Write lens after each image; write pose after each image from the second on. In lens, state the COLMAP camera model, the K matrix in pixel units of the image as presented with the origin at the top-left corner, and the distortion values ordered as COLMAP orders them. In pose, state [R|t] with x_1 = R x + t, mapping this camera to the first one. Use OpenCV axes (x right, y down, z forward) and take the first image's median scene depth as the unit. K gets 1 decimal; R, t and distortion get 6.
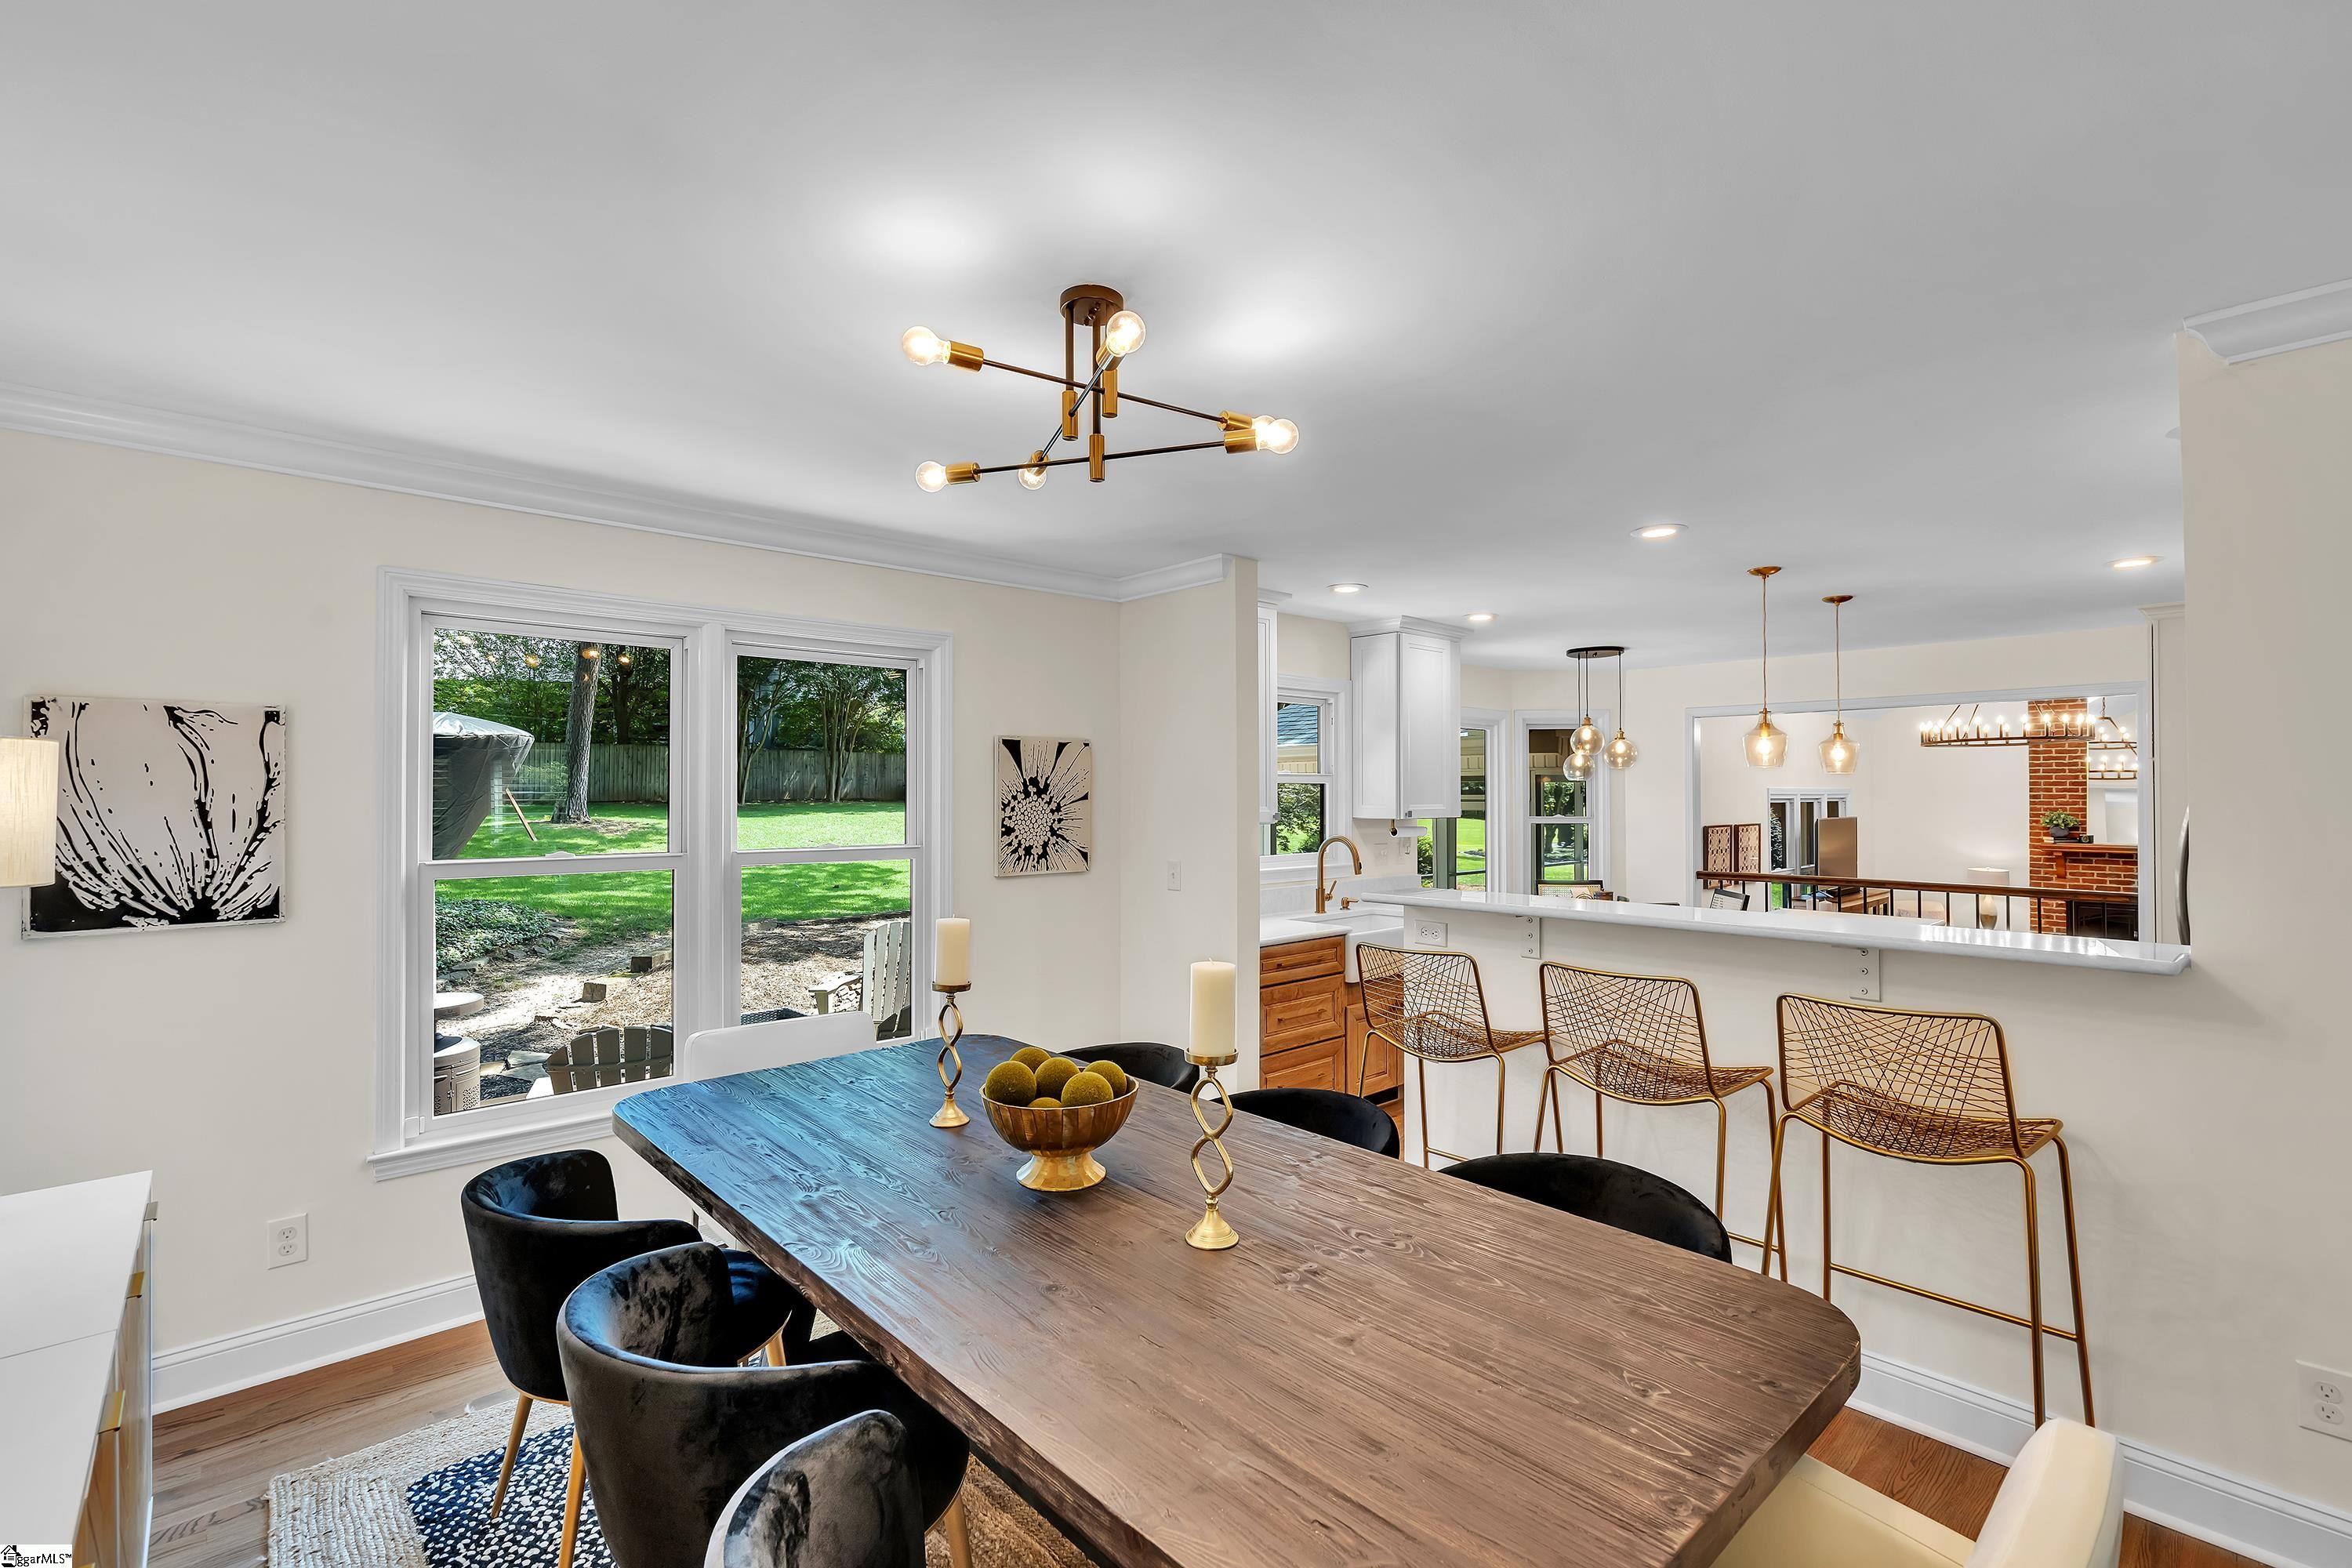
lens RADIAL K [[1052.5, 0, 1176.0], [0, 1052.5, 784.0], [0, 0, 1]] dist [-0.012337, 0.000717]
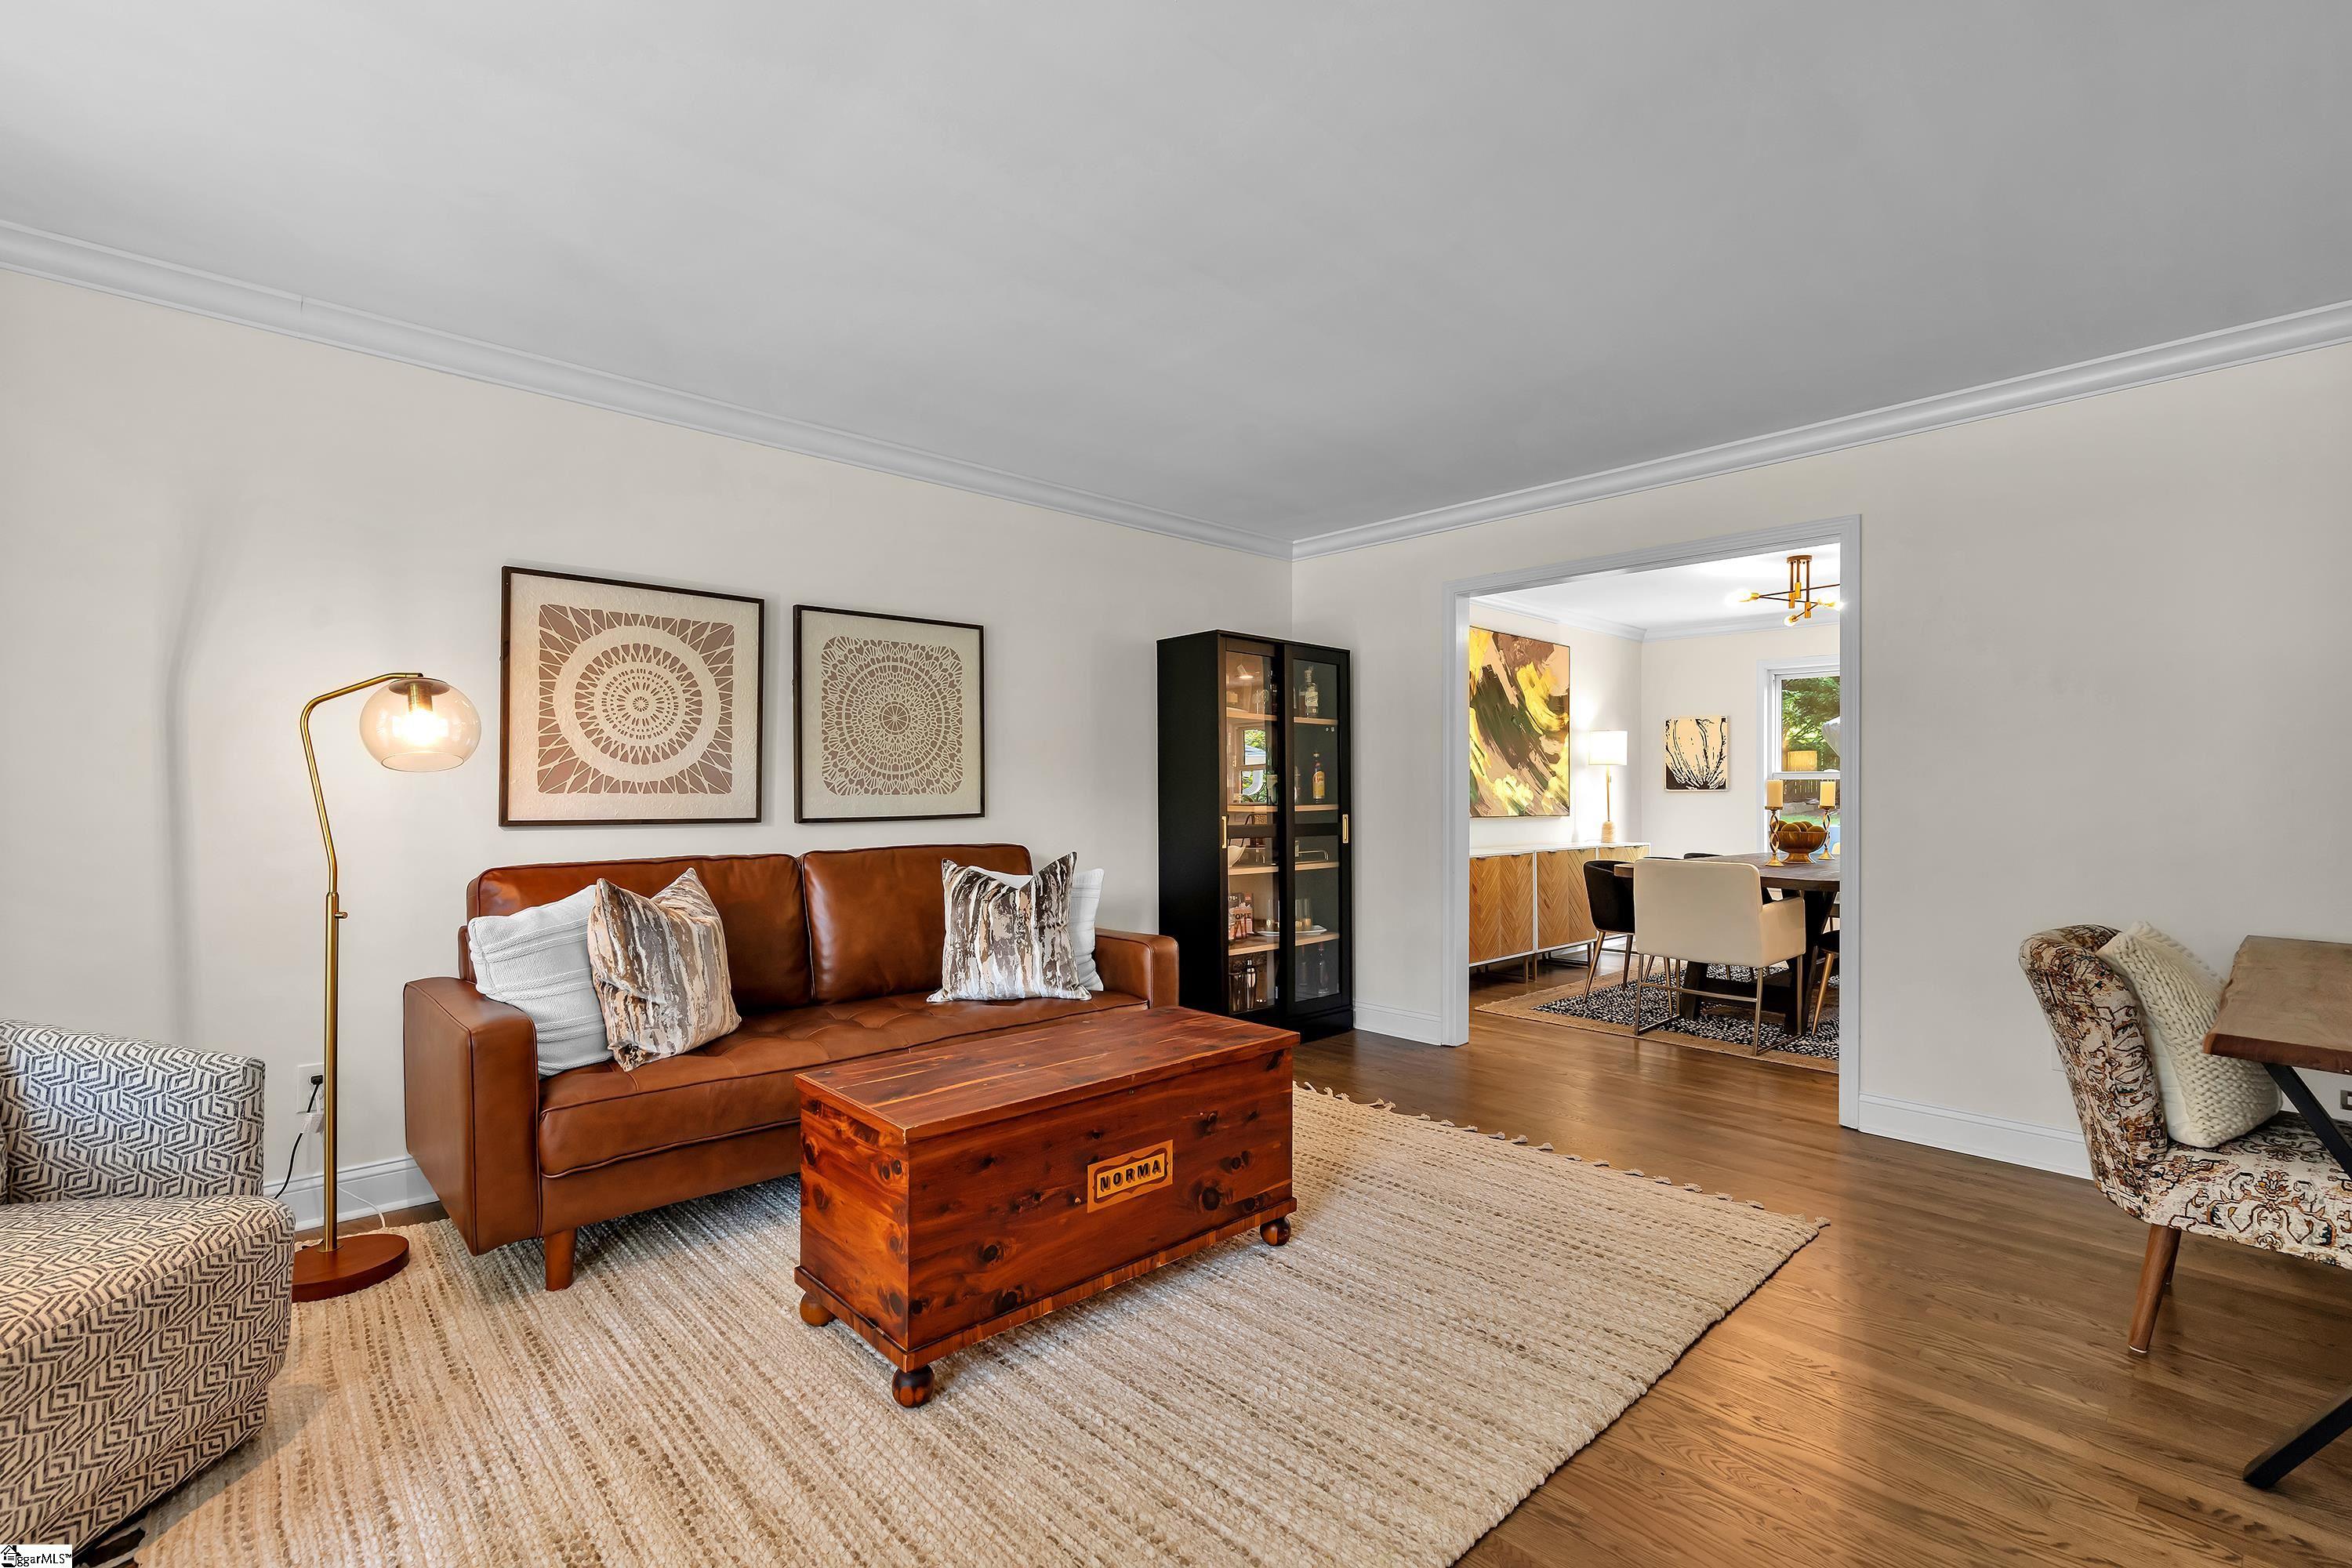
lens RADIAL K [[1062.1, 0, 1176.0], [0, 1062.1, 784.0], [0, 0, 1]] dist [-0.002702, 0.000770]
pose [[0.009034, -0.005631, -0.999943, 1.295371], [0.007815, 0.999954, -0.005560, 0.074355], [0.999929, -0.007764, 0.009077, -0.342258]]
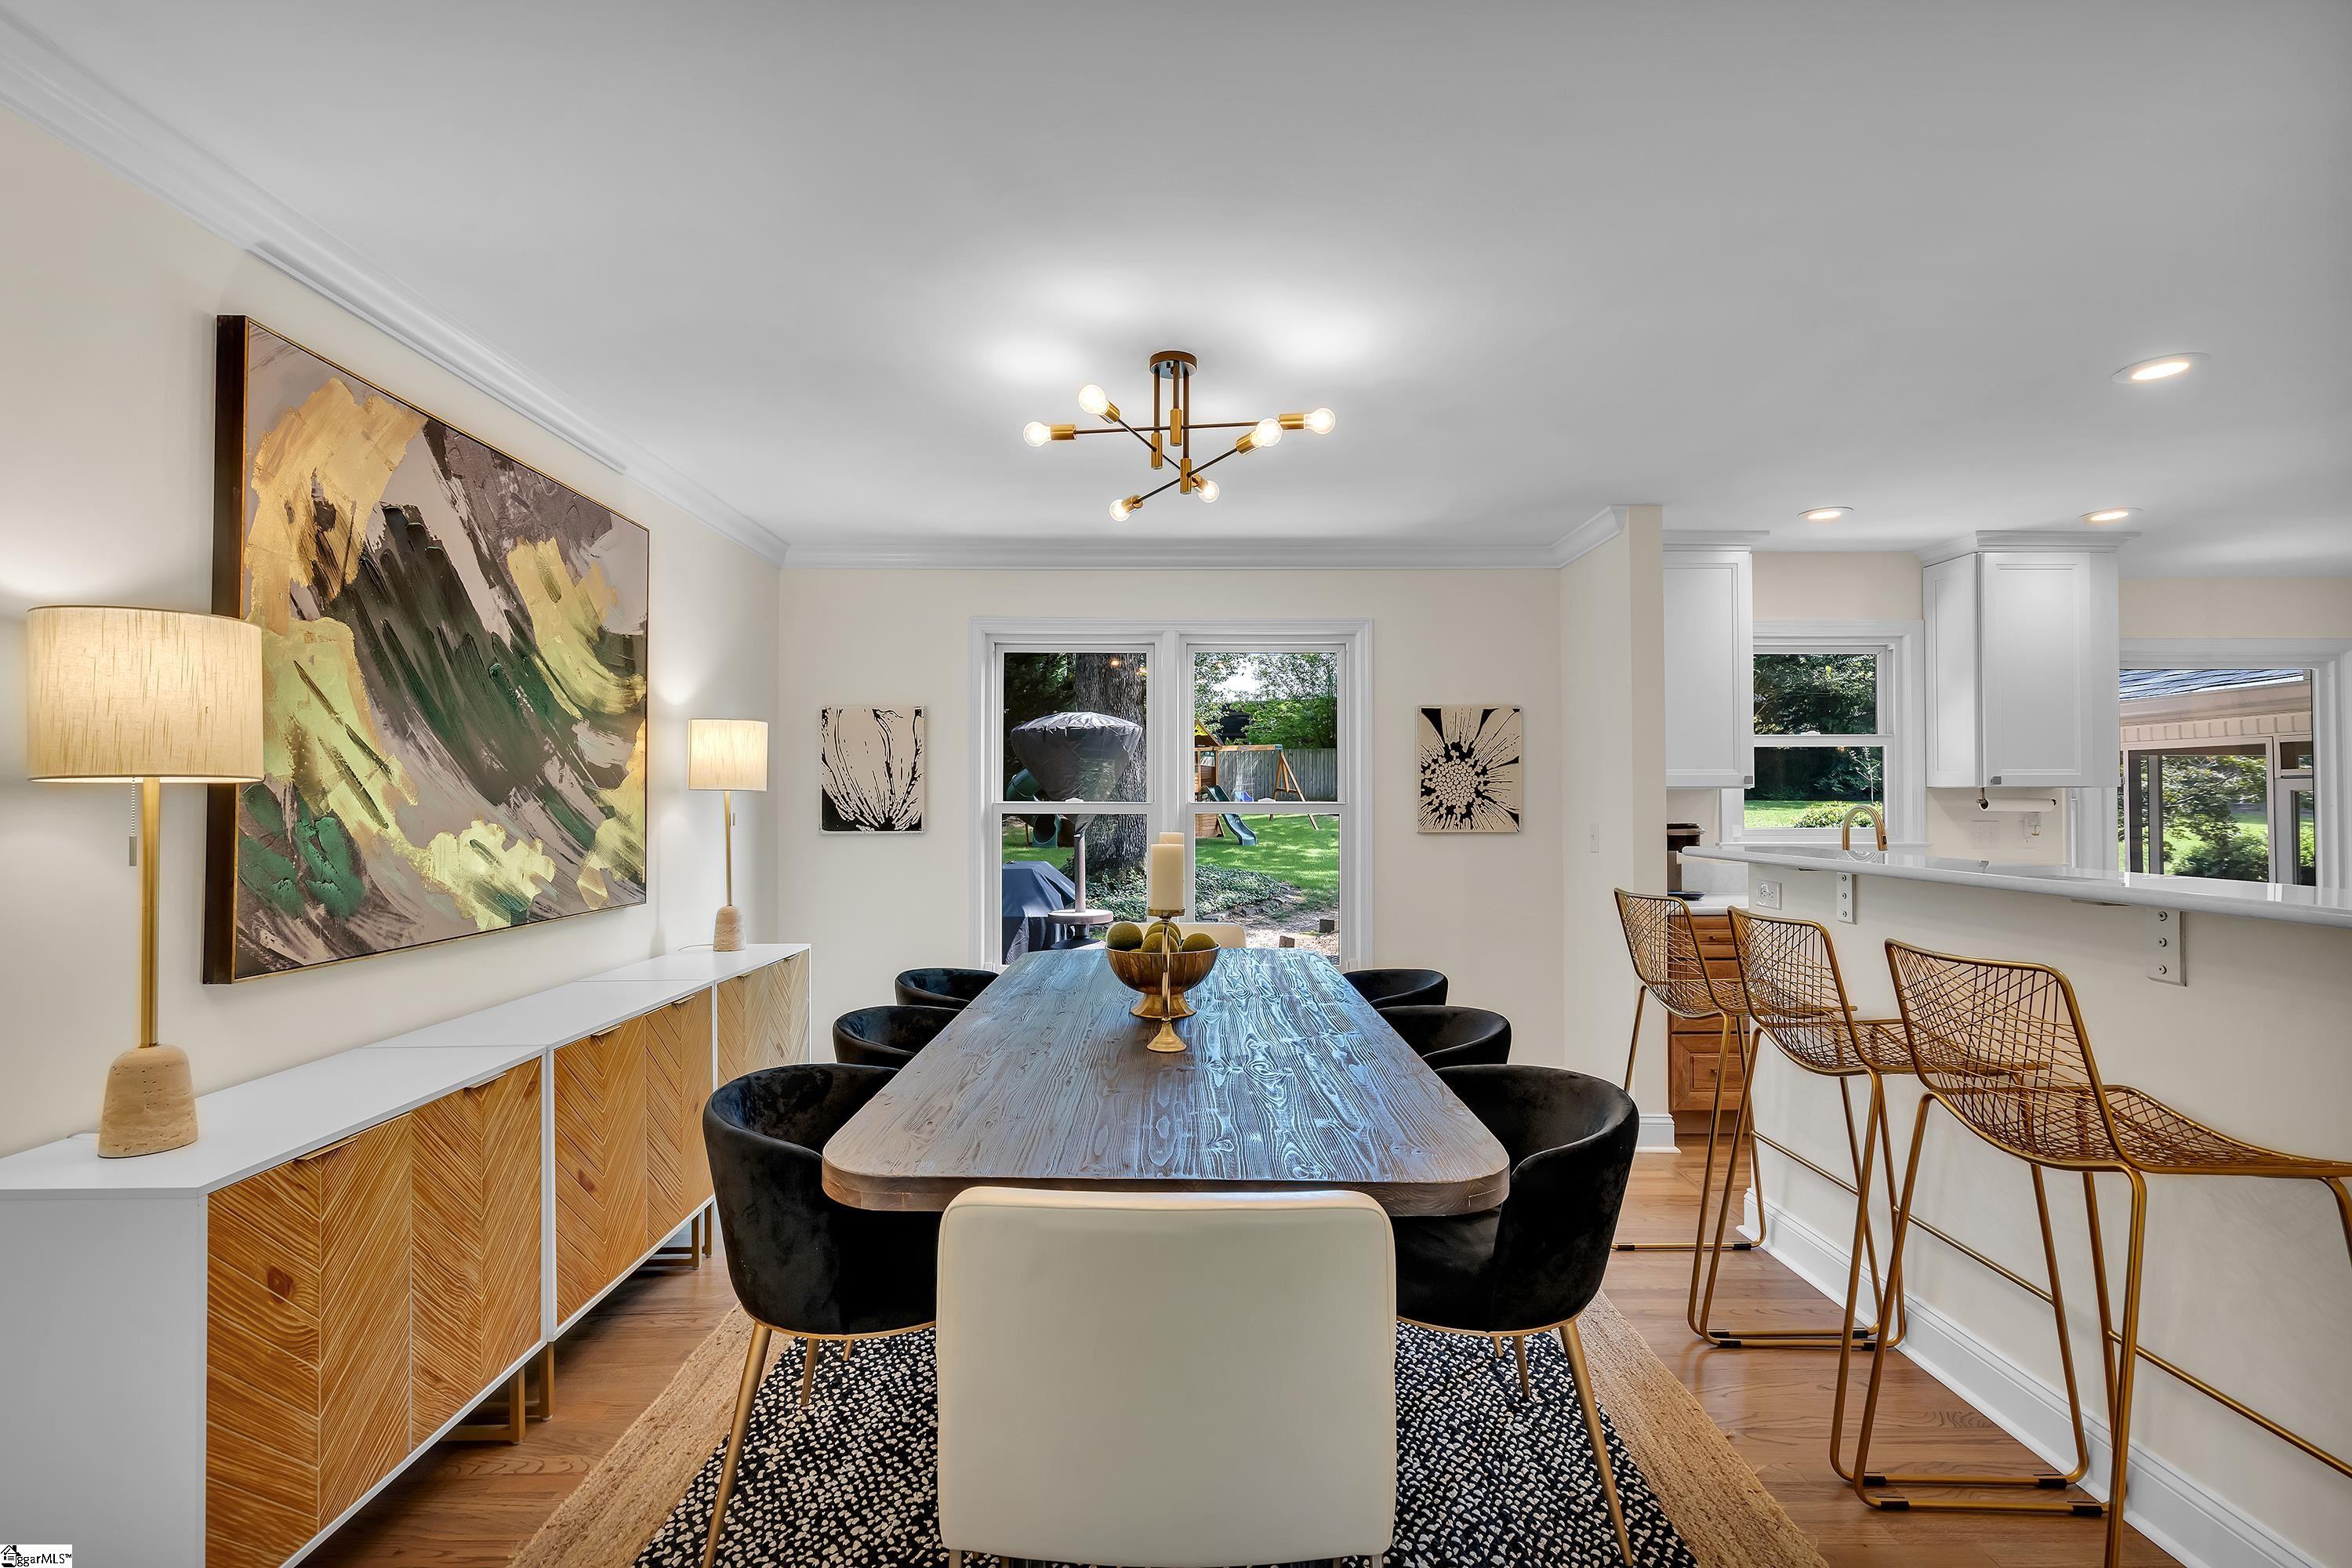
lens RADIAL K [[1062.1, 0, 1176.0], [0, 1062.1, 784.0], [0, 0, 1]] dist [-0.002702, 0.000770]
pose [[0.742261, -0.008623, -0.670056, 0.382491], [0.006500, 0.999963, -0.005669, 0.040654], [0.670080, -0.000147, 0.742289, -0.003518]]
